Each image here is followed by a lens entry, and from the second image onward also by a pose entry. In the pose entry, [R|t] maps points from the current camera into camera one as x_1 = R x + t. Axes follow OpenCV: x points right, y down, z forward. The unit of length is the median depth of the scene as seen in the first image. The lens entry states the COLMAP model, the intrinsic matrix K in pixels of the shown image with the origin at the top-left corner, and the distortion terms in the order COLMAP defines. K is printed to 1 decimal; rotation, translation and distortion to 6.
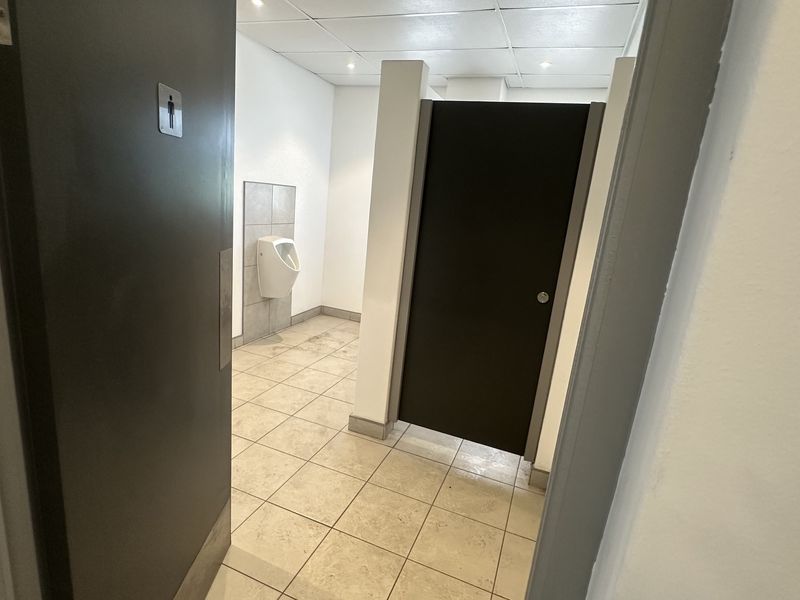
lens RADIAL K [[432.3, 0, 400.3], [0, 432.3, 300.8], [0, 0, 1]] dist [-0.000813, -0.000082]
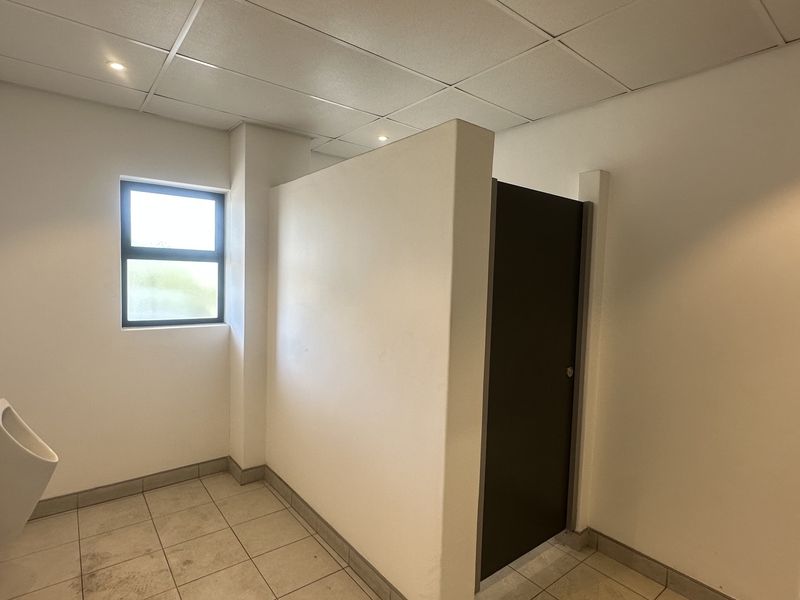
lens RADIAL K [[432.3, 0, 399.0], [0, 432.3, 300.0], [0, 0, 1]] dist [-0.000813, -0.000082]
pose [[0.516883, -0.149231, 0.842948, -0.420960], [0.230519, 0.972579, 0.030829, -0.173376], [-0.824435, 0.178380, 0.537111, 0.420457]]
